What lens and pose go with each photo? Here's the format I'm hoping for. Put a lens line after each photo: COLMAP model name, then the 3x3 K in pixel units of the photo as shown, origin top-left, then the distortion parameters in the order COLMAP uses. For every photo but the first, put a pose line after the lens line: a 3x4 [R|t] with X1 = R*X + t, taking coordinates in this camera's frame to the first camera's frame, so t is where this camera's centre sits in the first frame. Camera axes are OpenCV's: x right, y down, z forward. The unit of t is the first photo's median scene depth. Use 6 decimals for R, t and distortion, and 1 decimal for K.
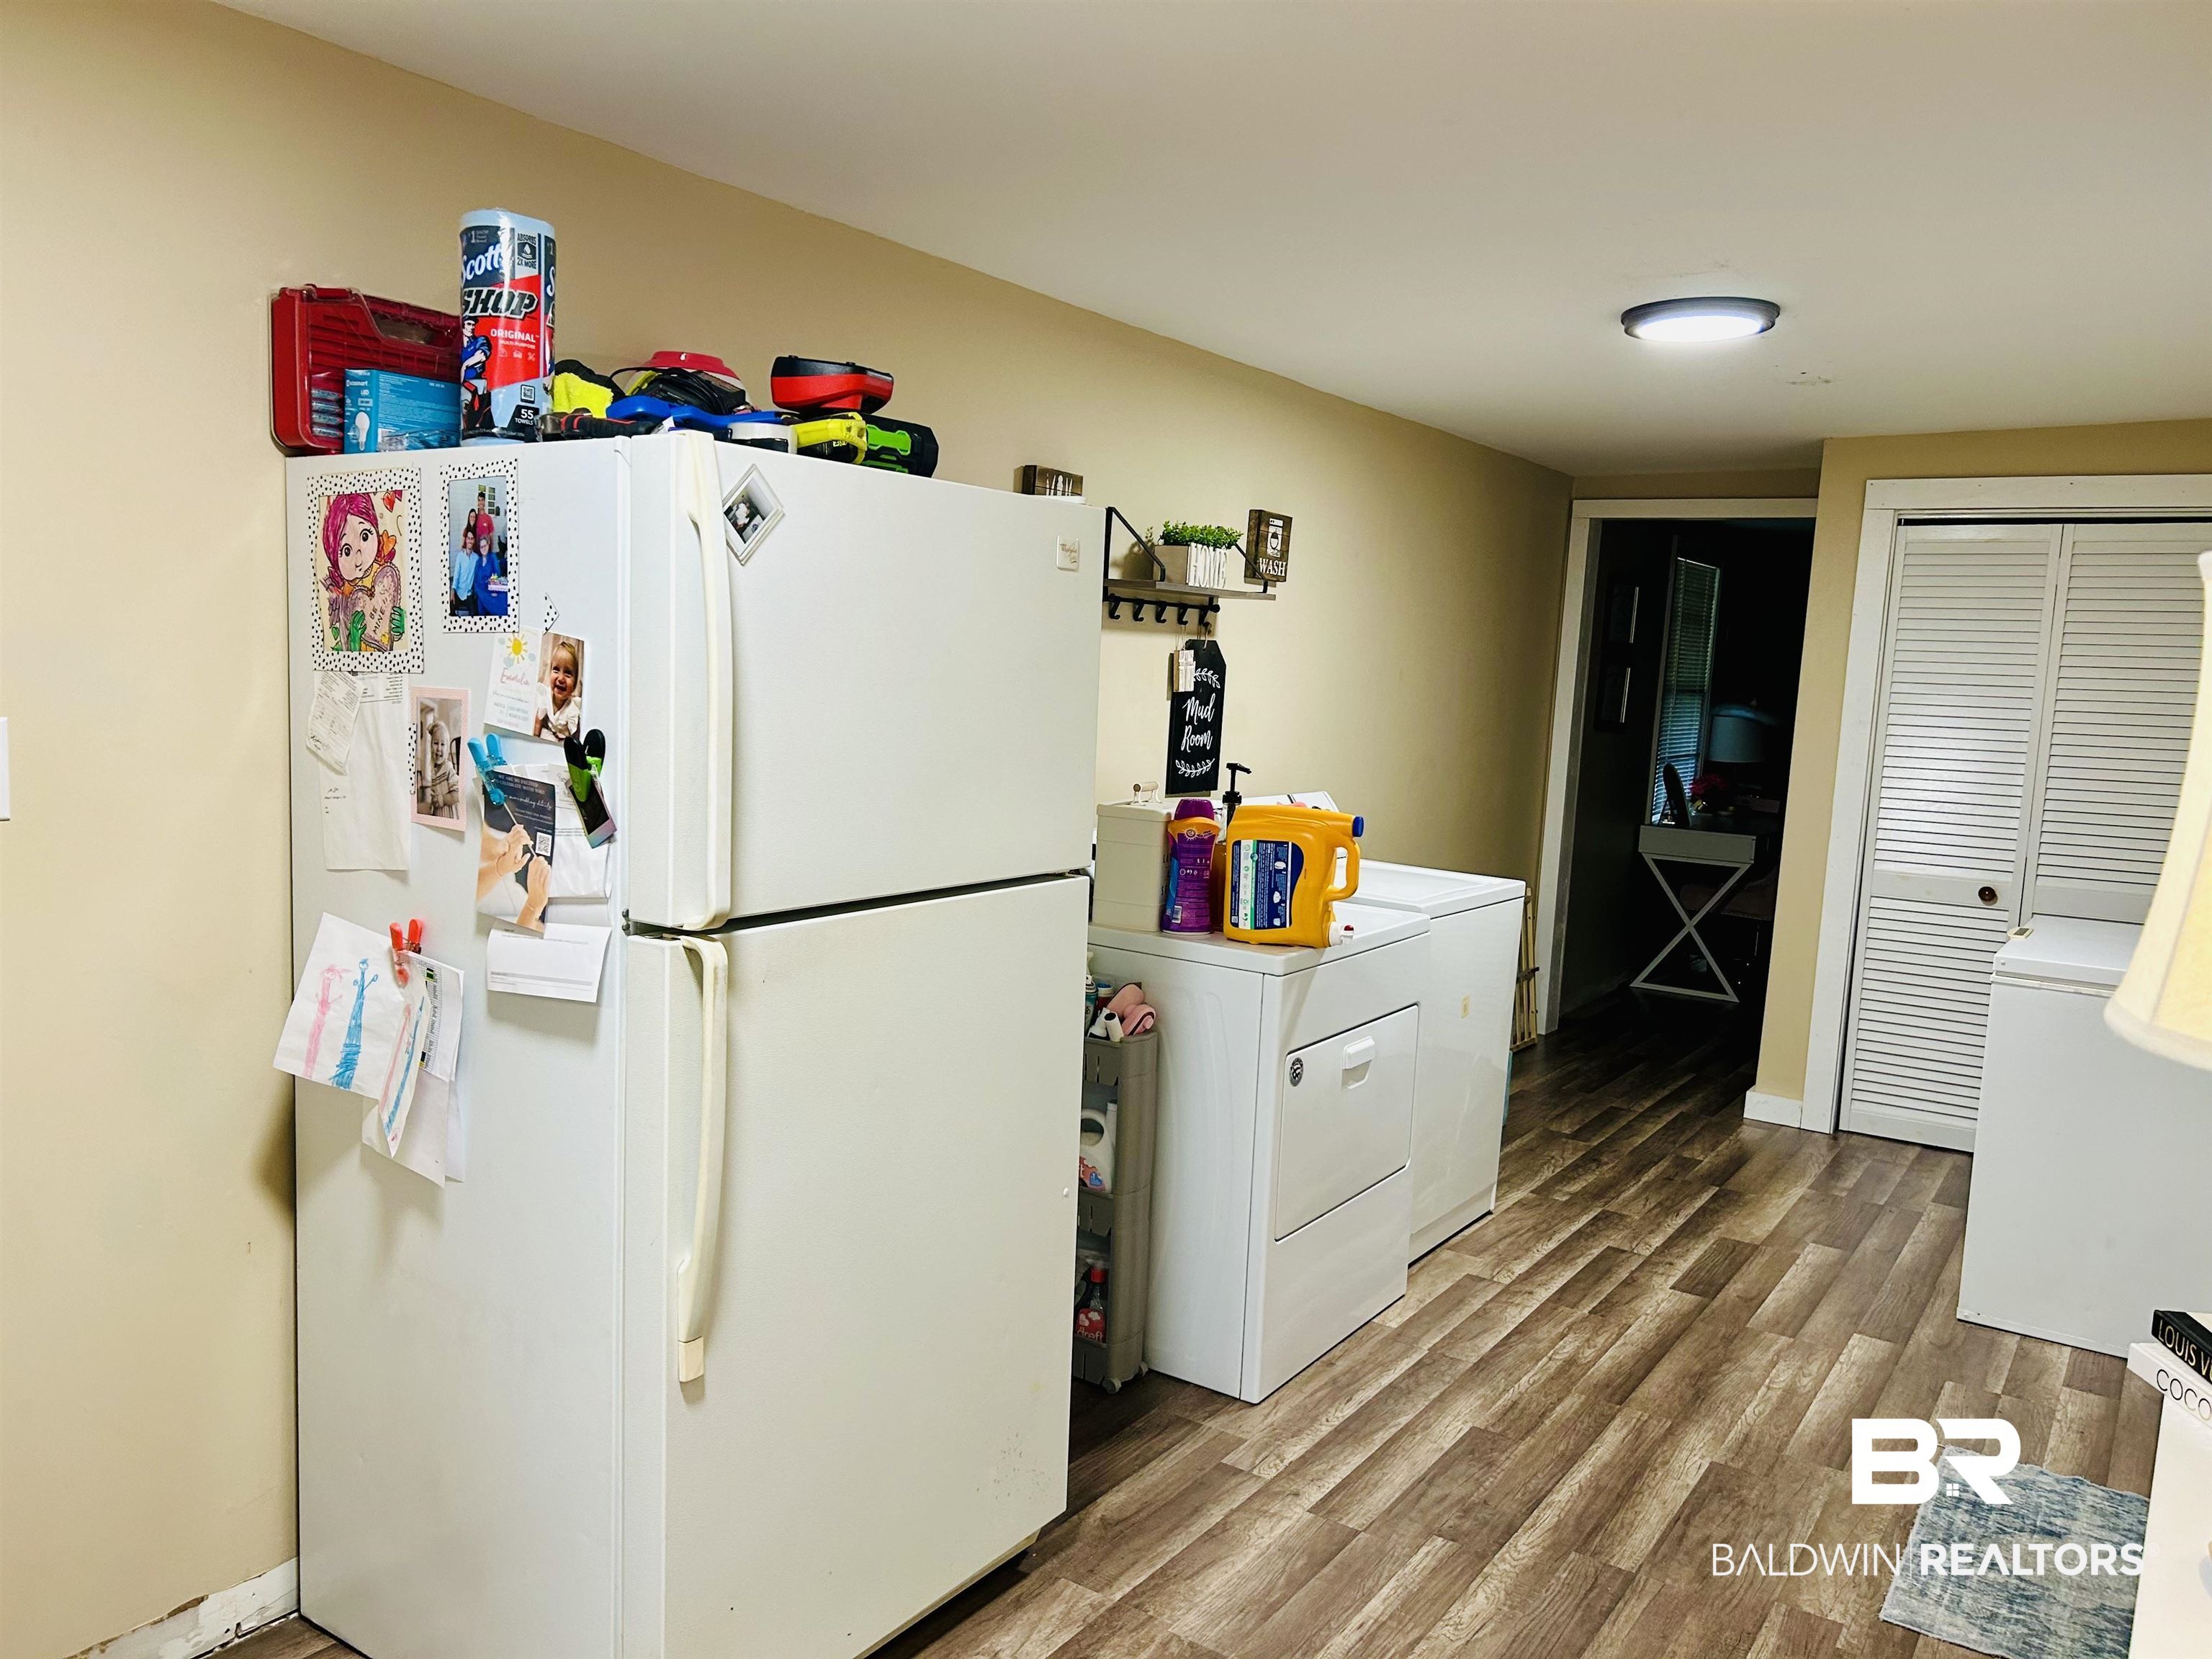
lens RADIAL K [[1672.5, 0, 1108.4], [0, 1672.5, 842.2], [0, 0, 1]] dist [0.047533, -0.060131]
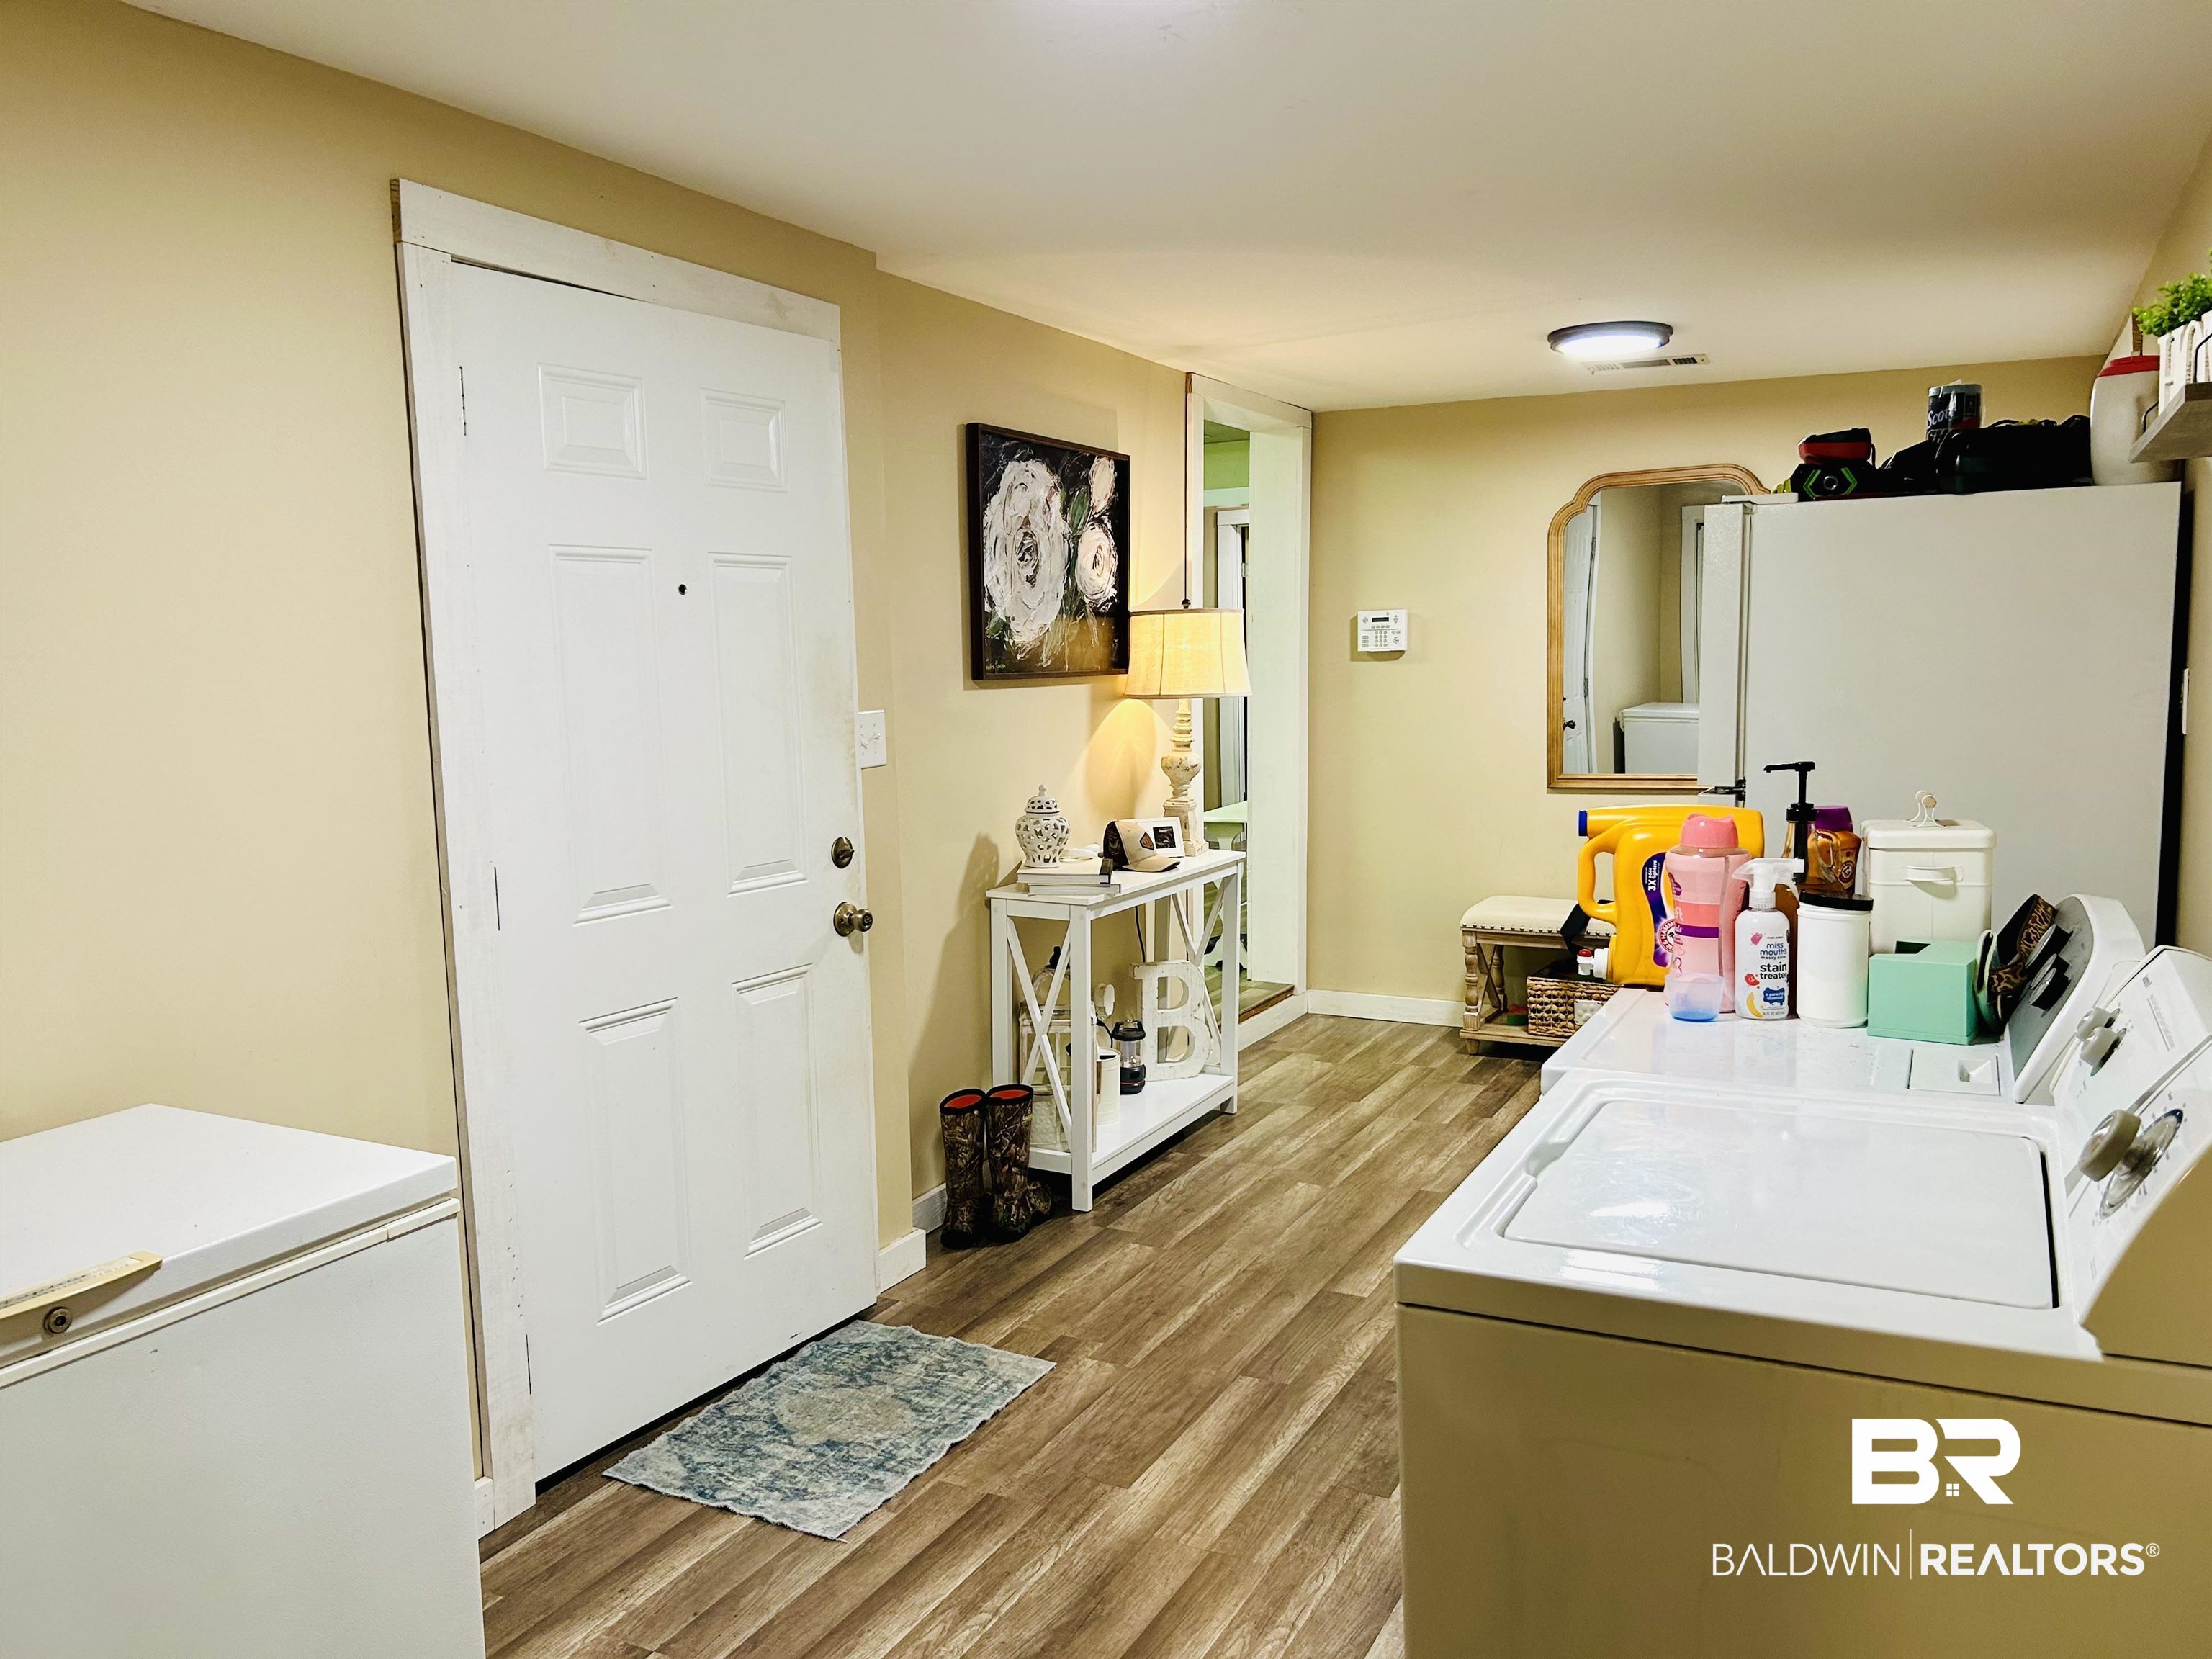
lens RADIAL K [[1672.5, 0, 1102.0], [0, 1672.5, 837.4], [0, 0, 1]] dist [0.047533, -0.060131]
pose [[-0.993761, -0.013820, -0.110668, 0.486141], [-0.037238, 0.976463, 0.212446, -0.170865], [0.105127, 0.215242, -0.970886, 1.837292]]
